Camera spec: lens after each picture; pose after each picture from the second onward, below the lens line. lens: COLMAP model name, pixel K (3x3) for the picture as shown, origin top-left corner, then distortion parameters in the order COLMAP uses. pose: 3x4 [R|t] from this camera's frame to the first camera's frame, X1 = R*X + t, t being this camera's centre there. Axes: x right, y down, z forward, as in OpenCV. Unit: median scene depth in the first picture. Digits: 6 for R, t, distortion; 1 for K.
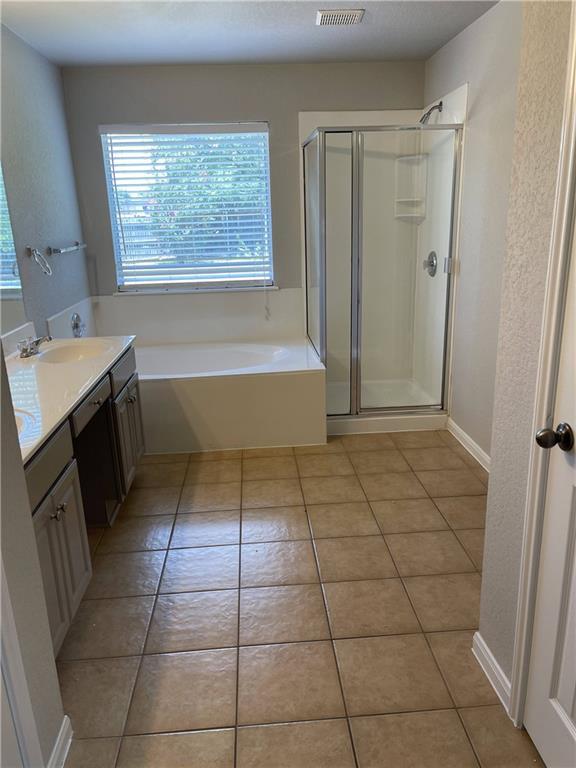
lens RADIAL K [[587.8, 0, 288.4], [0, 587.8, 383.9], [0, 0, 1]] dist [0.047742, -0.054668]
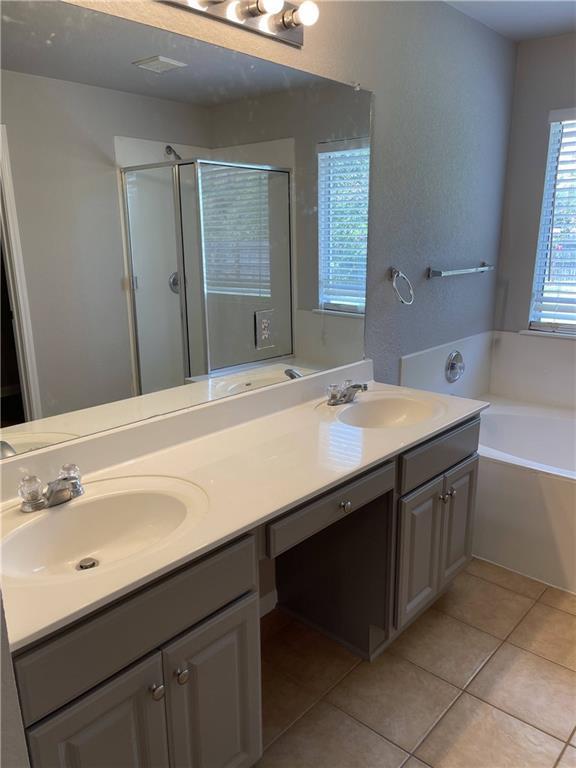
lens RADIAL K [[587.8, 0, 289.4], [0, 587.8, 387.8], [0, 0, 1]] dist [0.047742, -0.054668]
pose [[0.699648, 0.203525, -0.684887, 0.044294], [-0.213059, 0.974390, 0.071904, -0.090525], [0.681981, 0.095613, 0.725093, 0.306713]]
